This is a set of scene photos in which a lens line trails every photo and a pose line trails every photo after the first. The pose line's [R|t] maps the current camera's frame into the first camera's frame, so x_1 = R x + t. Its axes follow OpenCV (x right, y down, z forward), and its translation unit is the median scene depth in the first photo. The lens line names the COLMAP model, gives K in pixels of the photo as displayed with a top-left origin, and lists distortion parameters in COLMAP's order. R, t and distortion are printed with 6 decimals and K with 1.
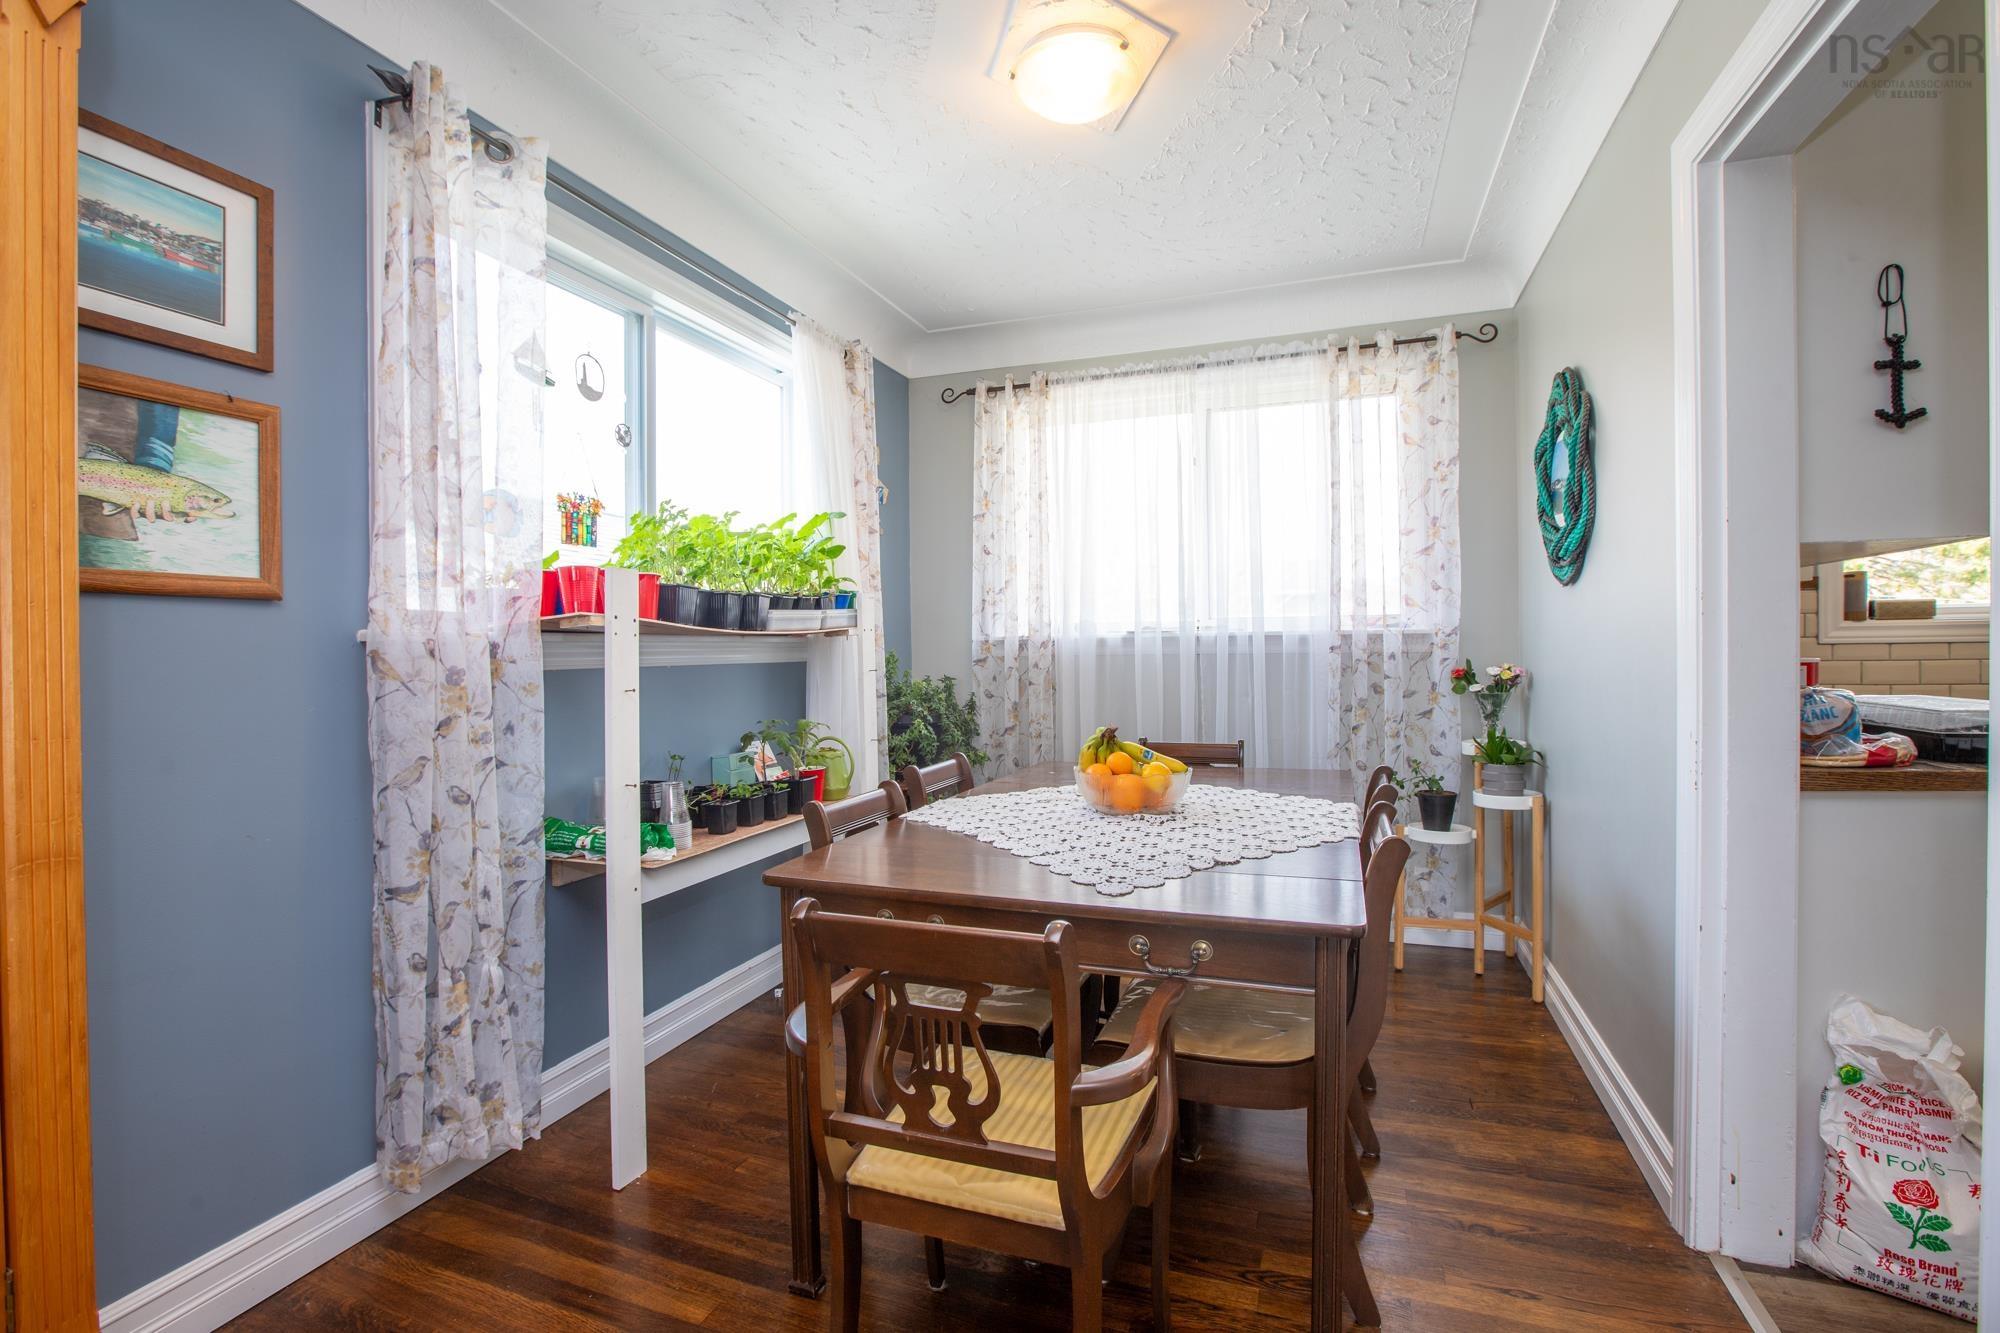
lens RADIAL K [[914.1, 0, 999.1], [0, 914.1, 660.8], [0, 0, 1]] dist [-0.066761, 0.027798]
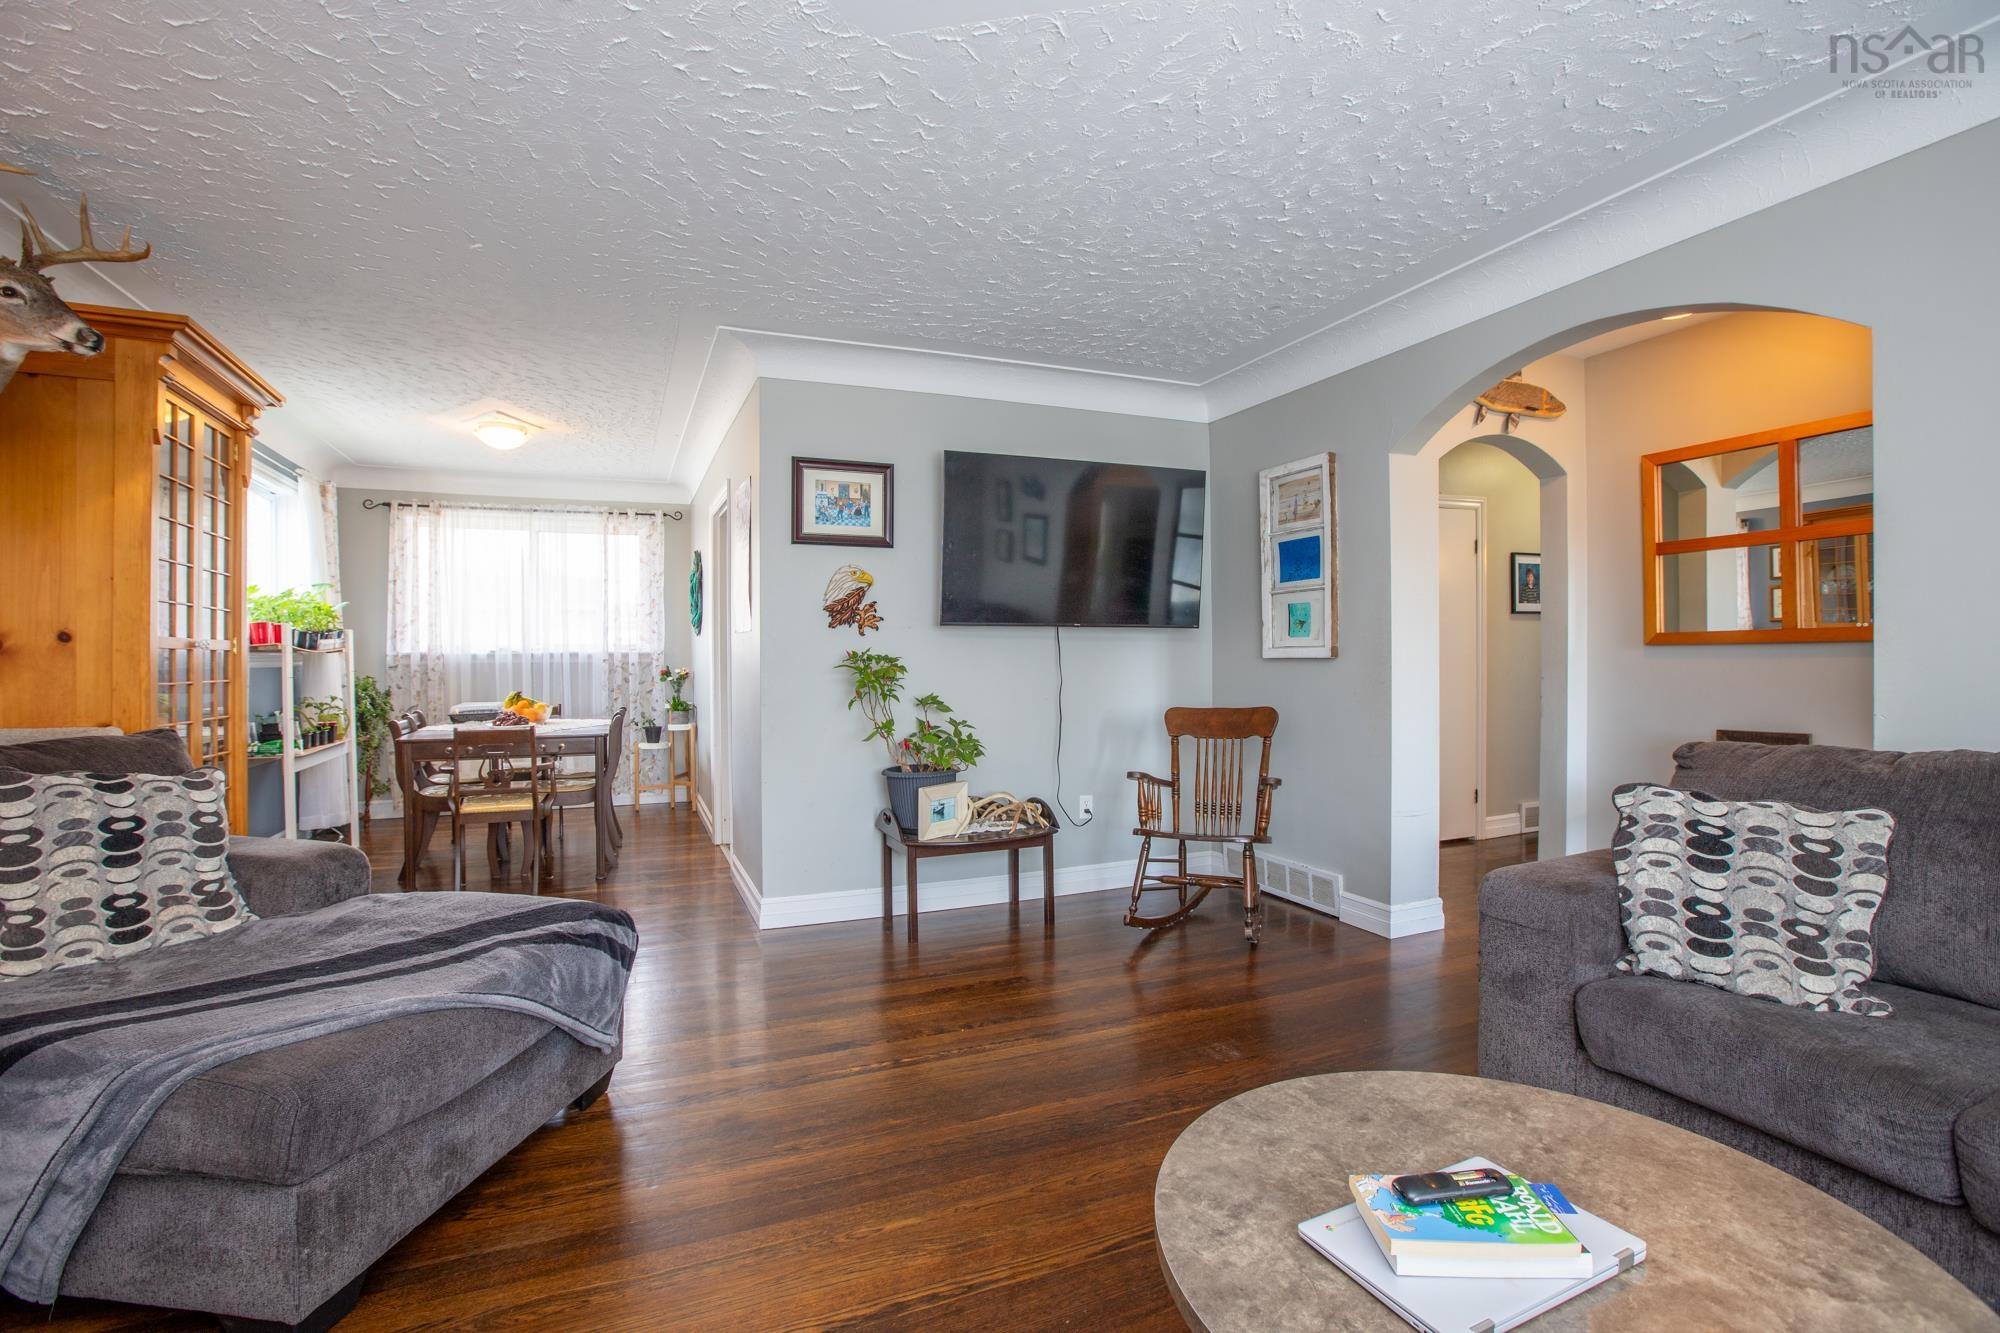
lens RADIAL K [[914.1, 0, 999.1], [0, 914.1, 660.8], [0, 0, 1]] dist [-0.066761, 0.027798]
pose [[0.727027, 0.004870, 0.686591, -0.377377], [0.006172, 0.999888, -0.013629, 0.020021], [-0.686581, 0.014146, 0.726916, -1.075899]]
